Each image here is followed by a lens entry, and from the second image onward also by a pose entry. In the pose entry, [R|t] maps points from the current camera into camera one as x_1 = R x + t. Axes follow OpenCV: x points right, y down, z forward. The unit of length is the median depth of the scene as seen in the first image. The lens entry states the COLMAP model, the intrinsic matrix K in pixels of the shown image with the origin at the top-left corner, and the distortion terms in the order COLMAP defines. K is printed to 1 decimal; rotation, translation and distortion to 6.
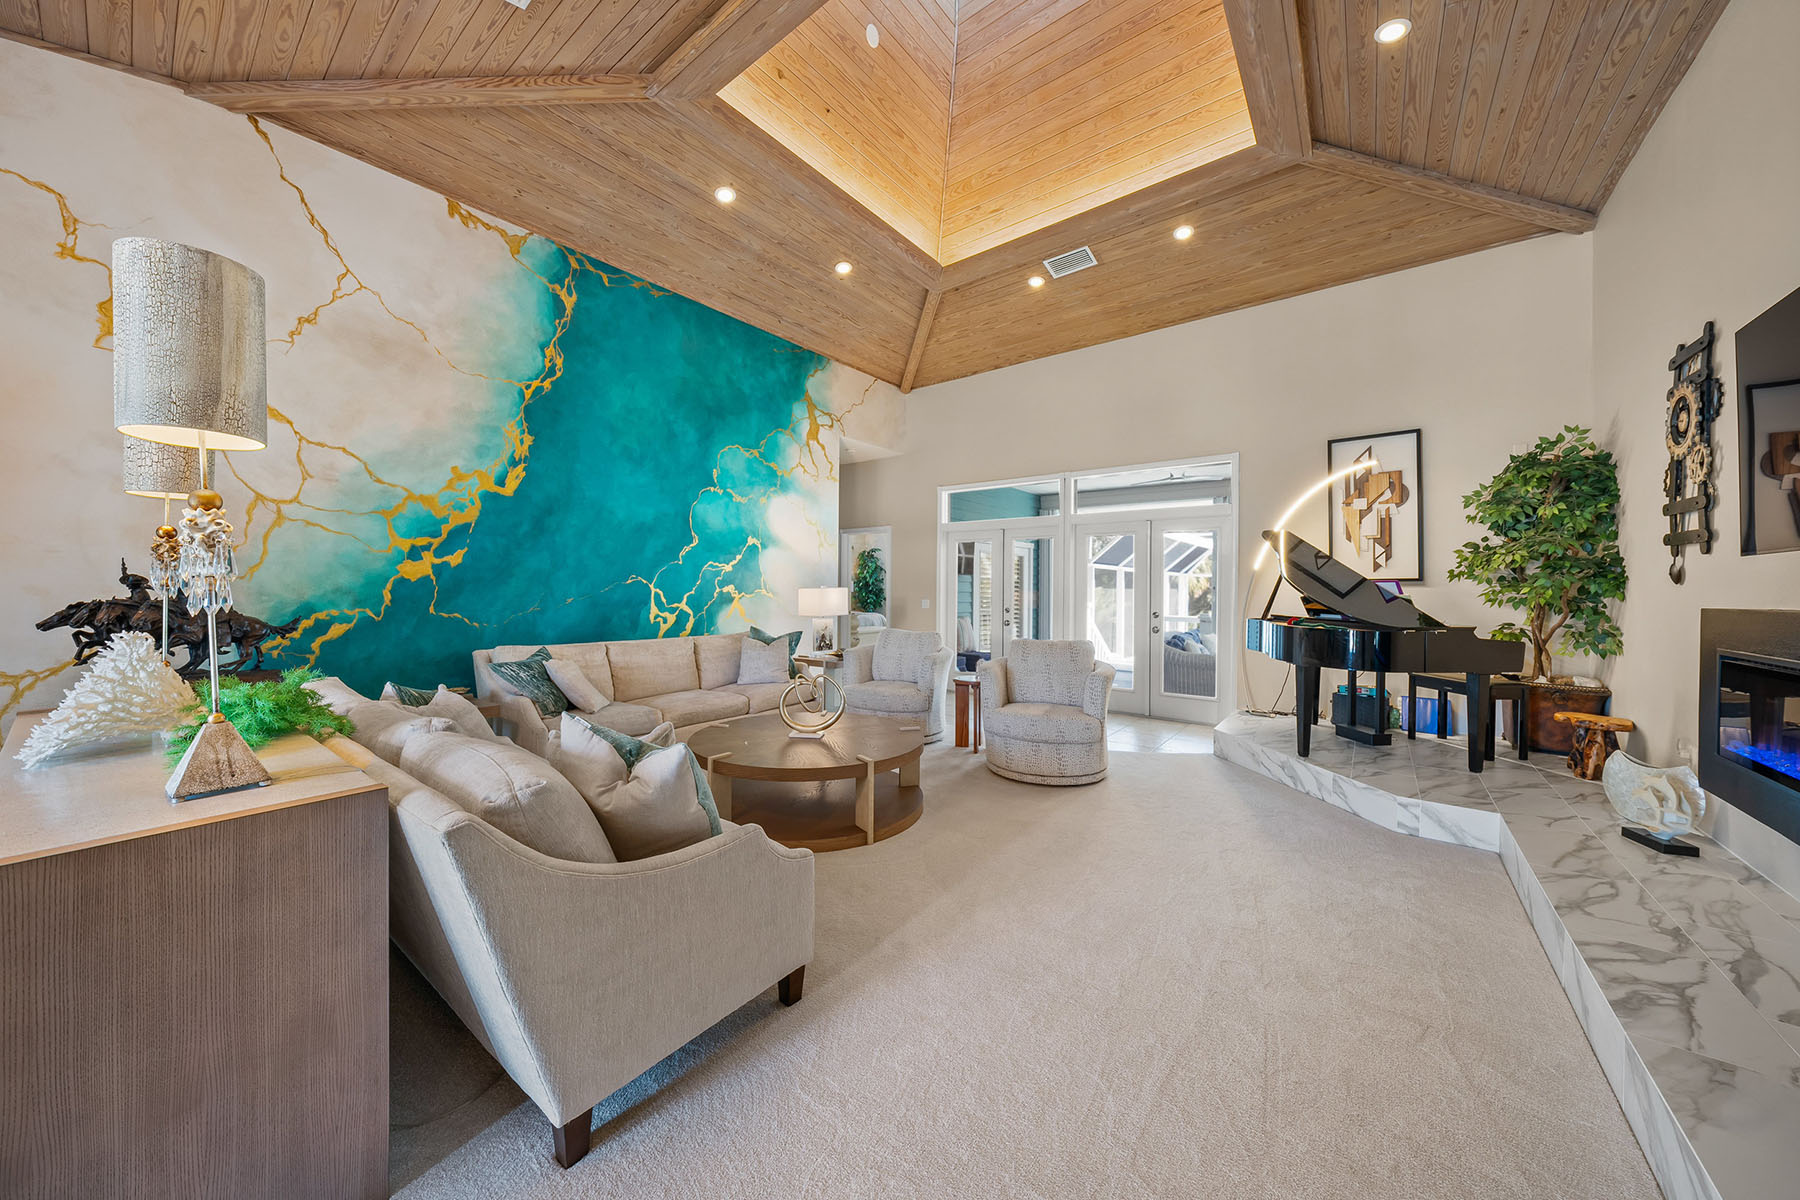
lens RADIAL K [[615.6, 0, 901.5], [0, 615.6, 590.3], [0, 0, 1]] dist [-0.002638, 0.000060]
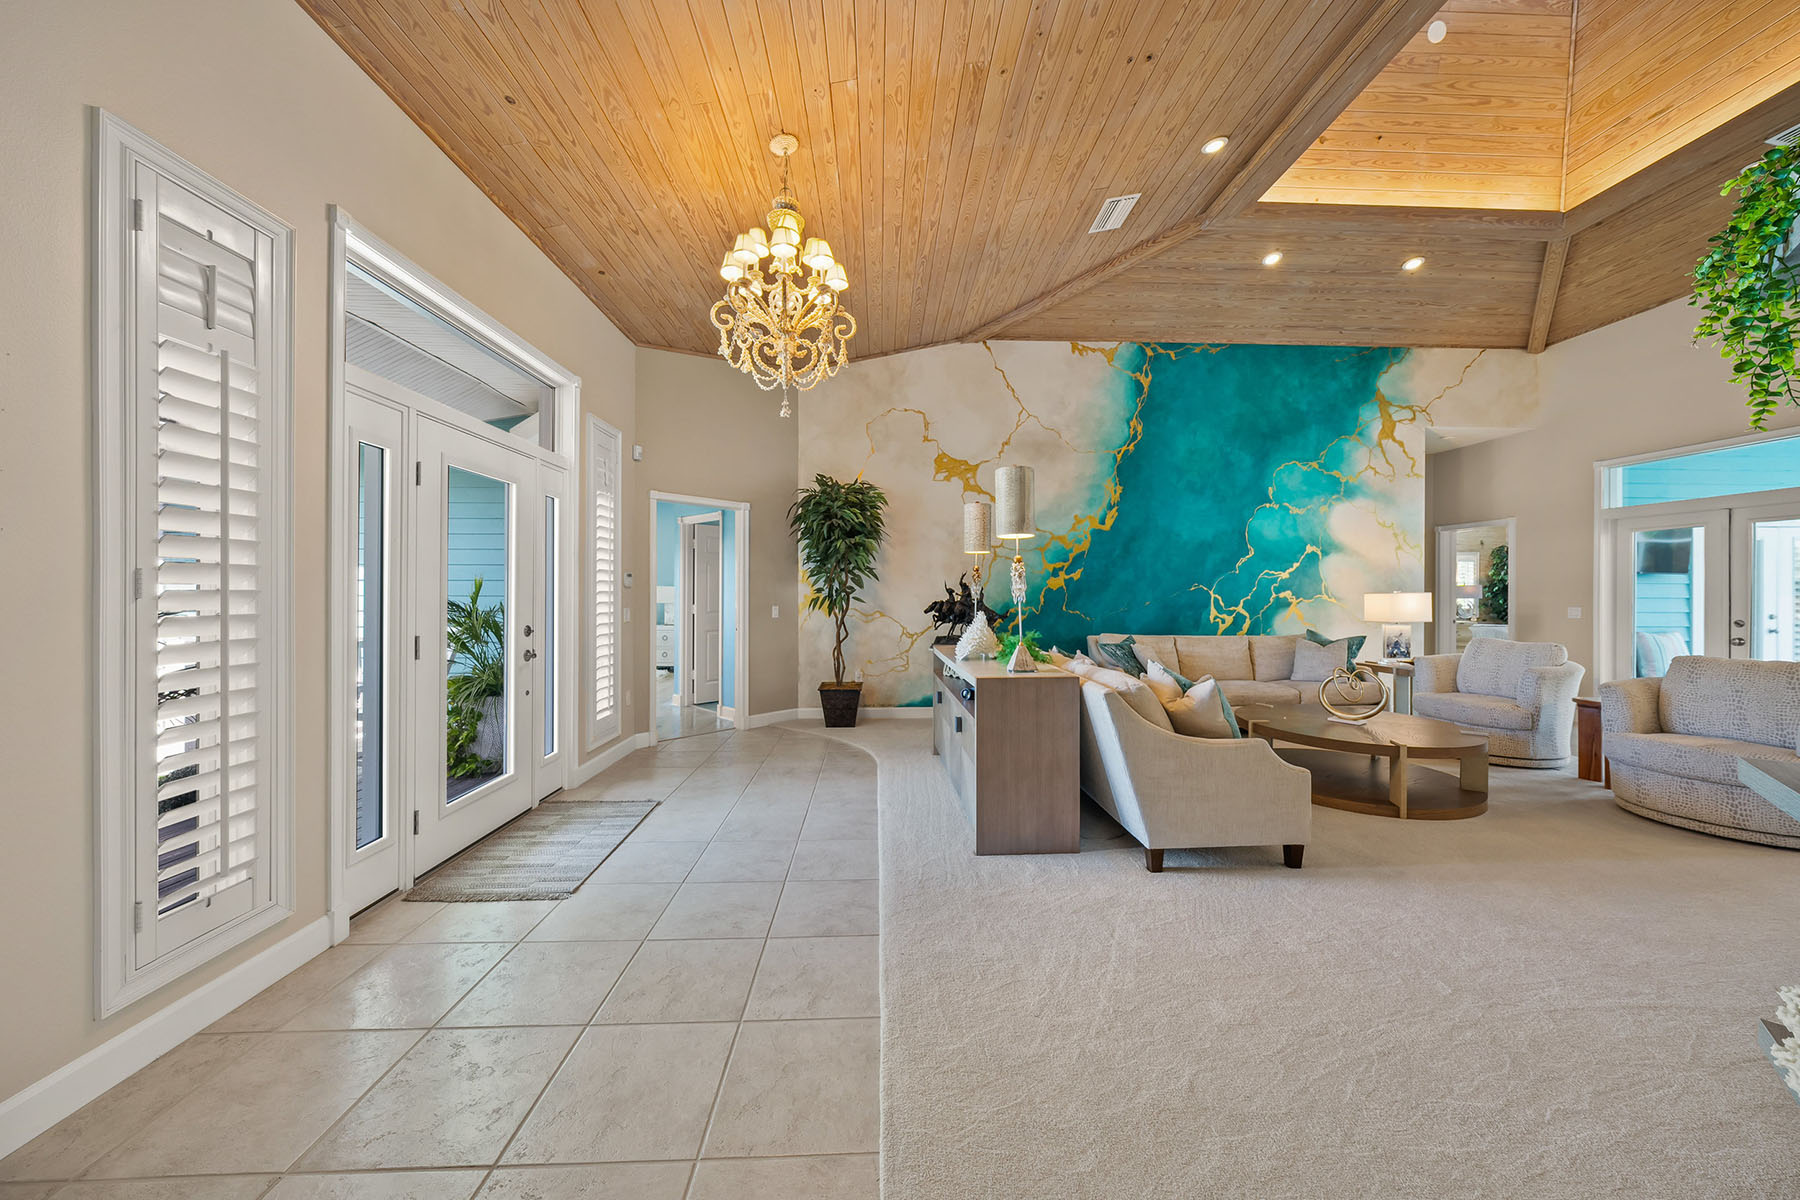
lens RADIAL K [[615.6, 0, 898.1], [0, 615.6, 593.8], [0, 0, 1]] dist [-0.002638, 0.000060]
pose [[0.642087, -0.005030, -0.766615, 0.137107], [0.000777, 0.999982, -0.005911, 0.003322], [0.766631, 0.003200, 0.642080, -0.272097]]
